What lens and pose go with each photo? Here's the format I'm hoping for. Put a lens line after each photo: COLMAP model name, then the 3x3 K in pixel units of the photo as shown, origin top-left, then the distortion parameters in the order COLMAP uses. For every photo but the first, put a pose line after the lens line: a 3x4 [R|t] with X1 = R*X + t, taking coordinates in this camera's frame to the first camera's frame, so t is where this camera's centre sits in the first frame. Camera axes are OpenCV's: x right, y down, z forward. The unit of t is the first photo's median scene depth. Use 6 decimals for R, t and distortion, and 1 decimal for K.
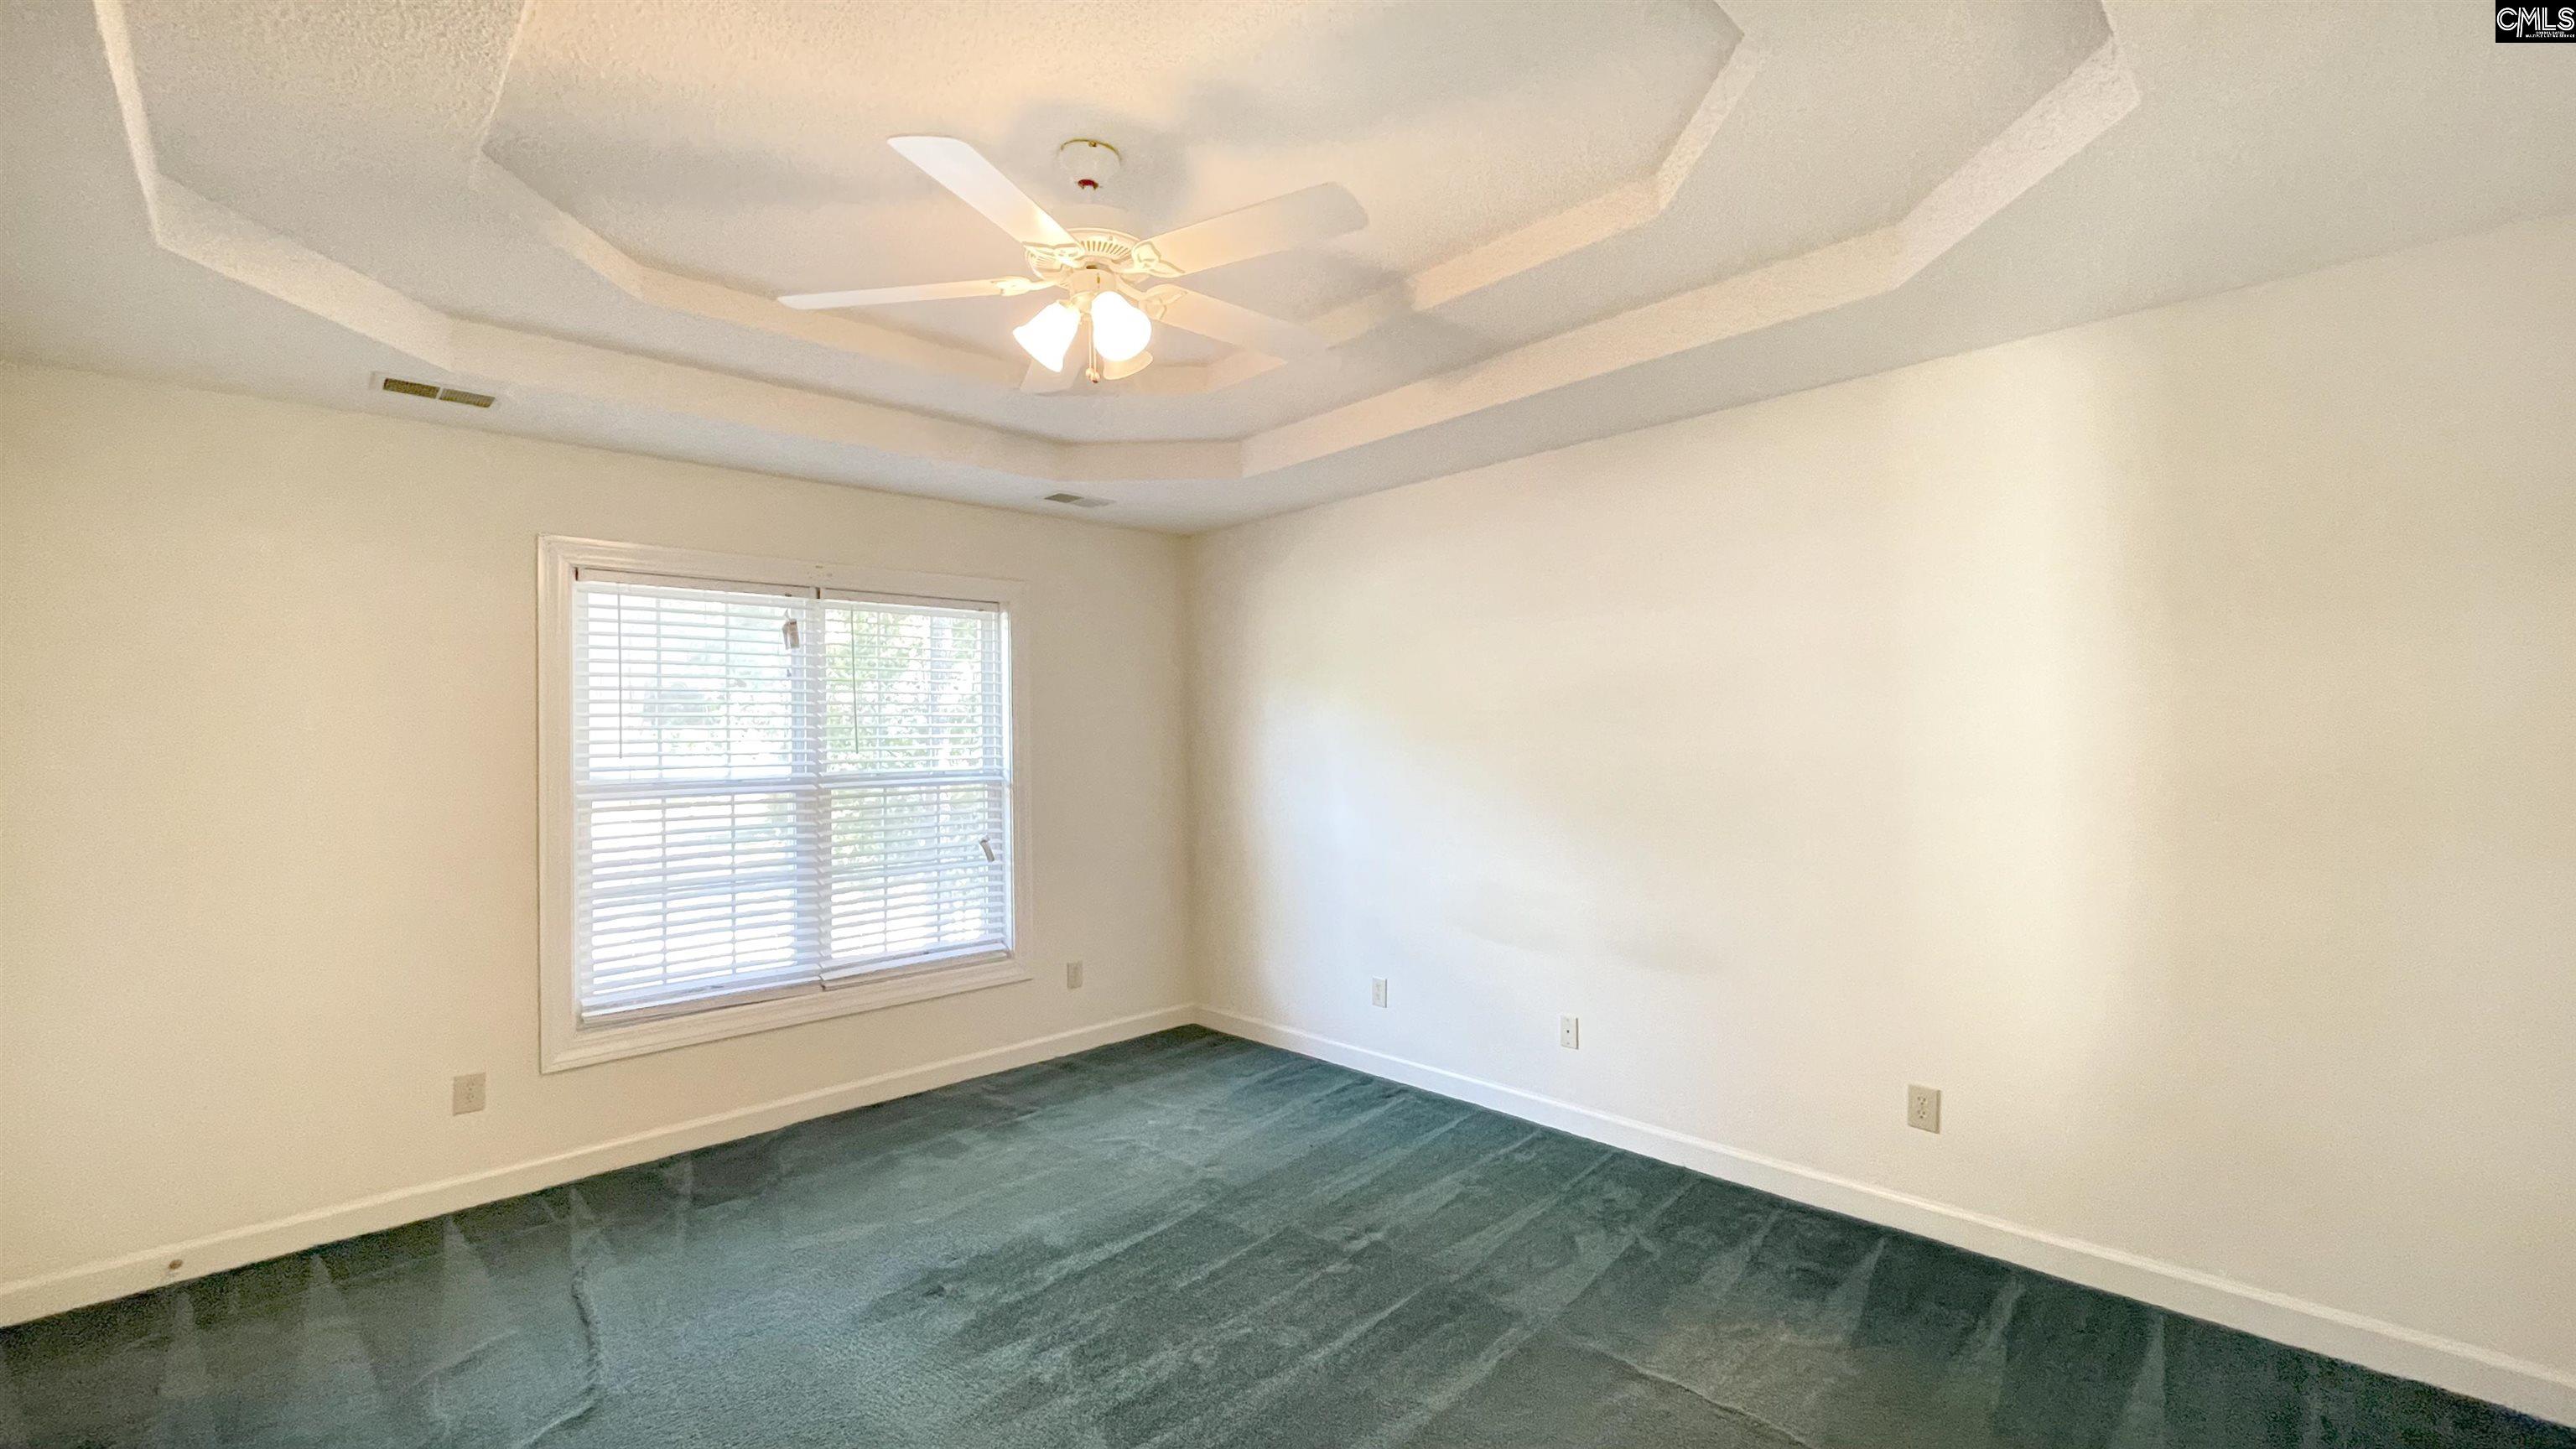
lens RADIAL K [[1050.4, 0, 1274.0], [0, 1050.4, 731.8], [0, 0, 1]] dist [-0.001021, -0.000182]
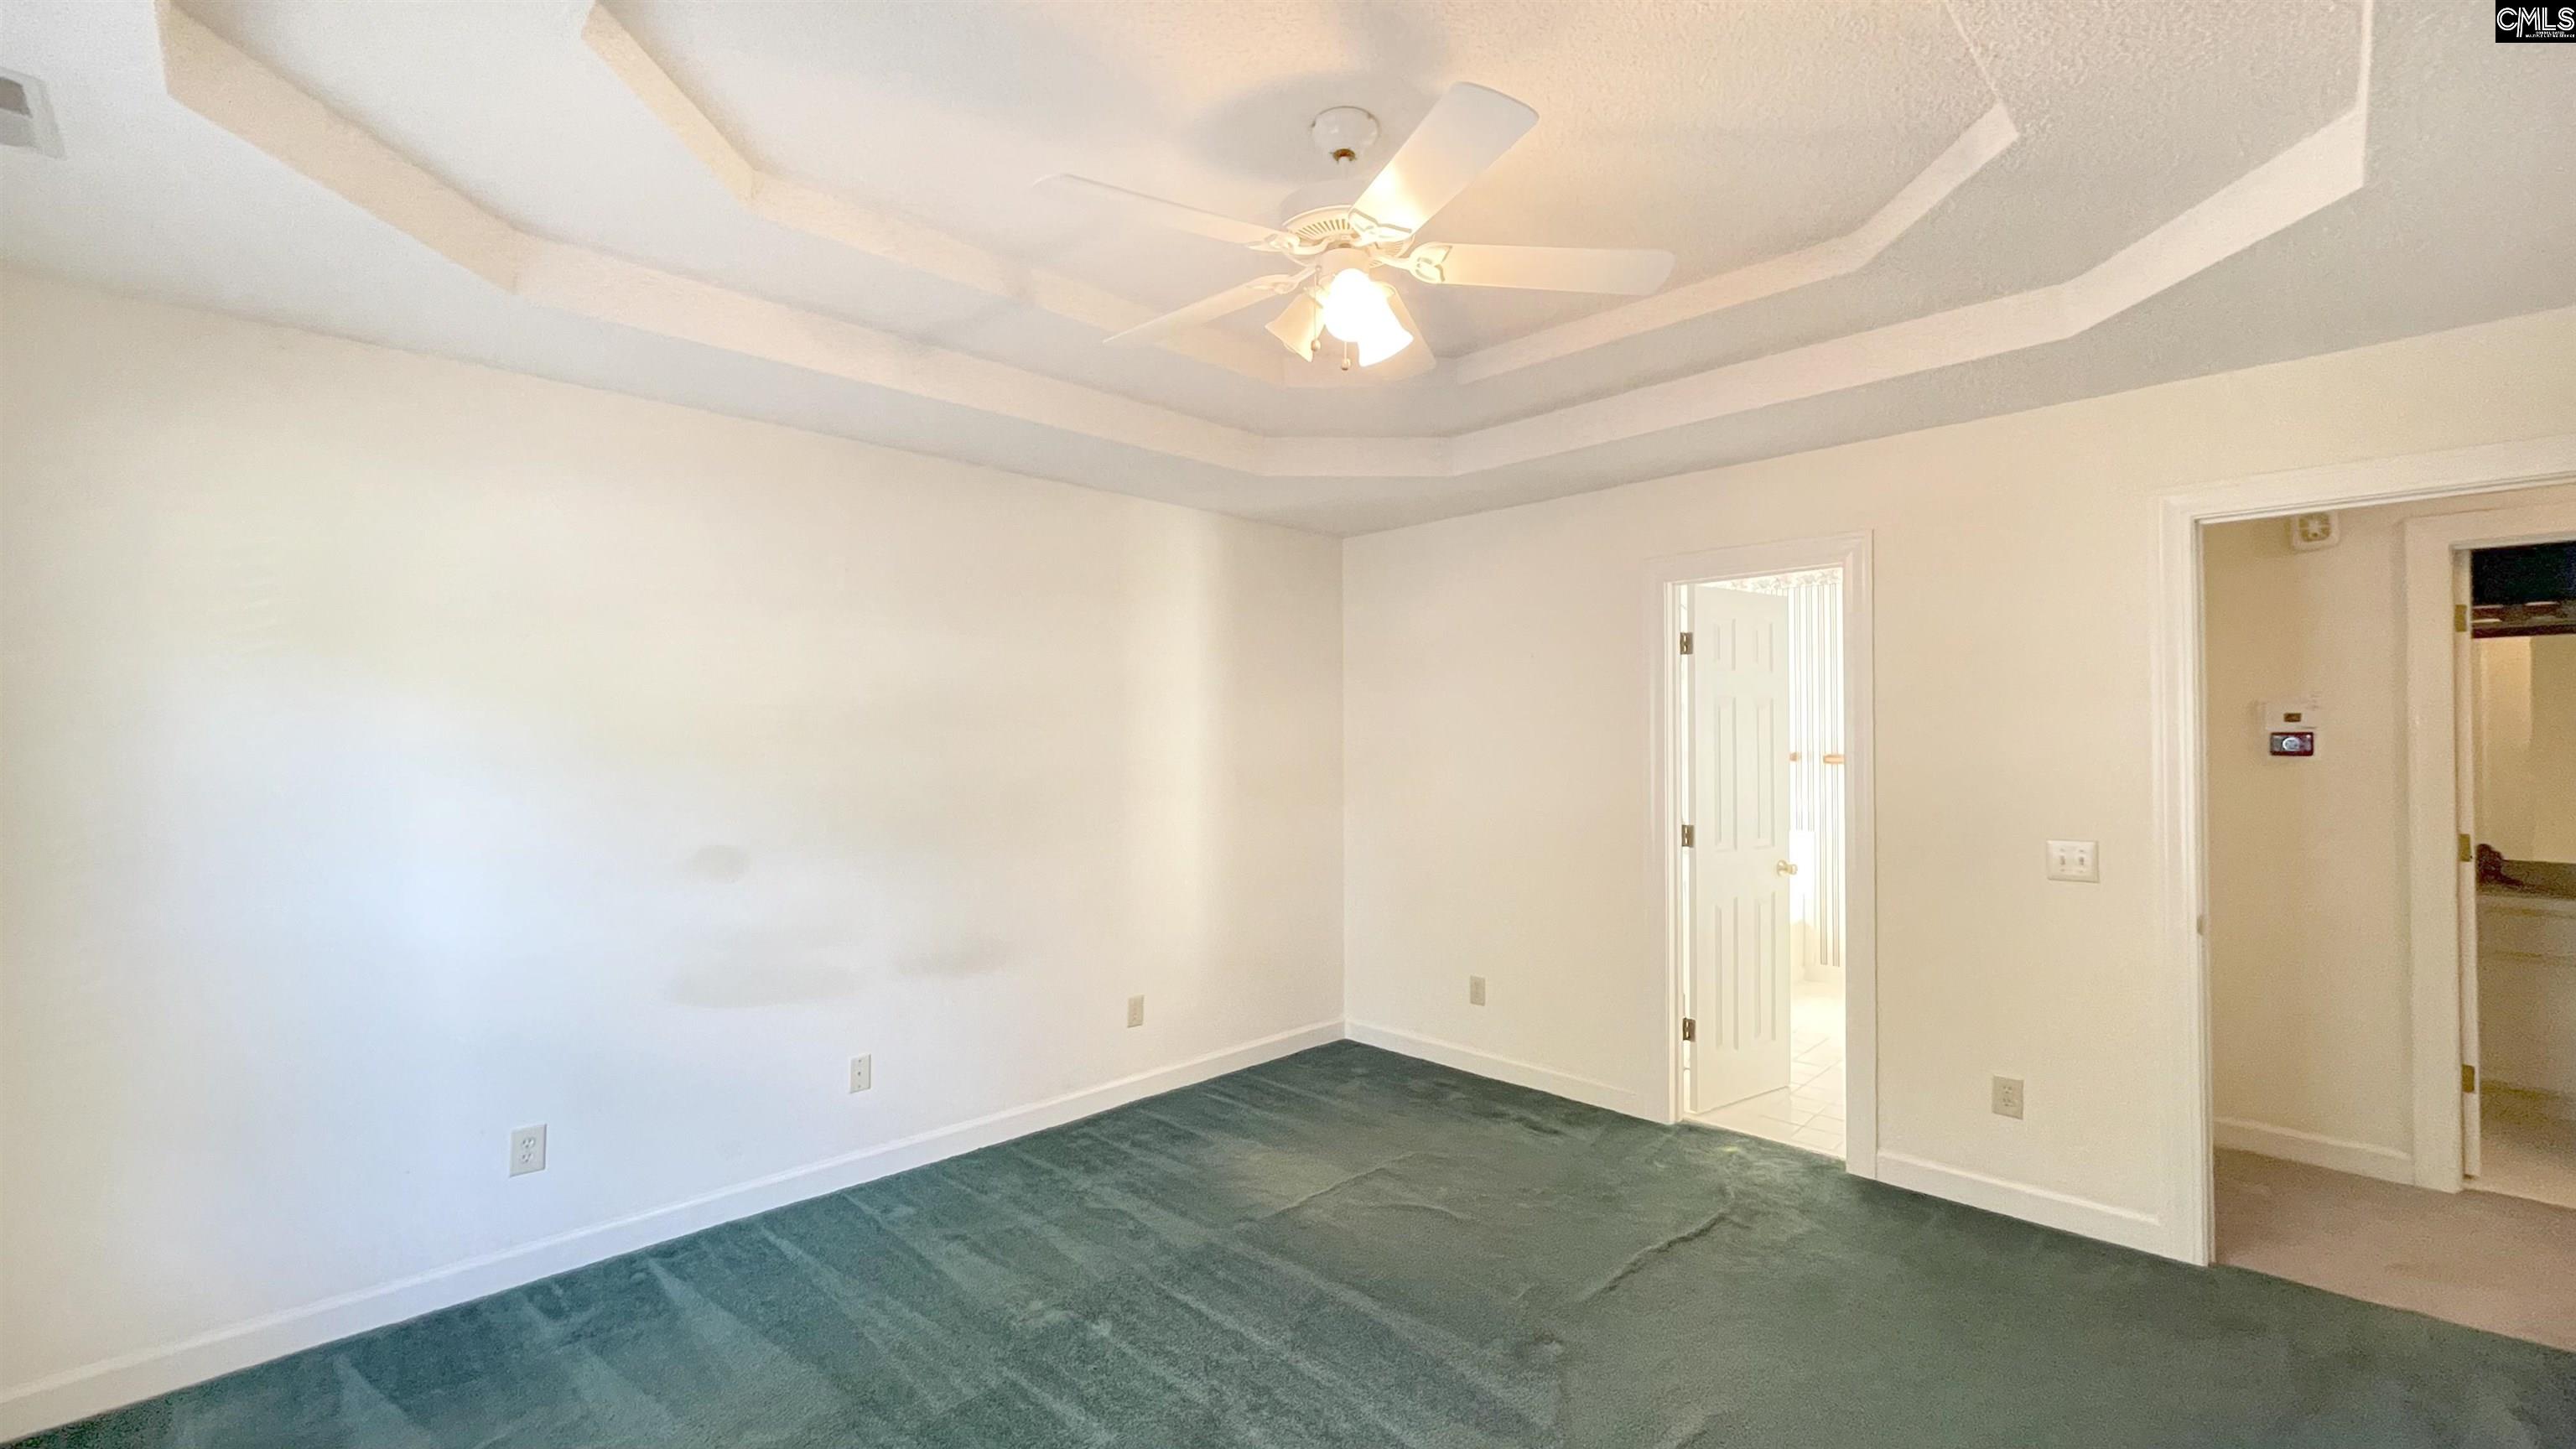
lens RADIAL K [[1050.4, 0, 1274.0], [0, 1050.4, 731.8], [0, 0, 1]] dist [-0.001021, -0.000182]
pose [[-0.024692, 0.028304, 0.999294, -0.662027], [-0.001999, 0.999596, -0.028362, 0.008692], [-0.999693, -0.002698, -0.024626, 0.655071]]
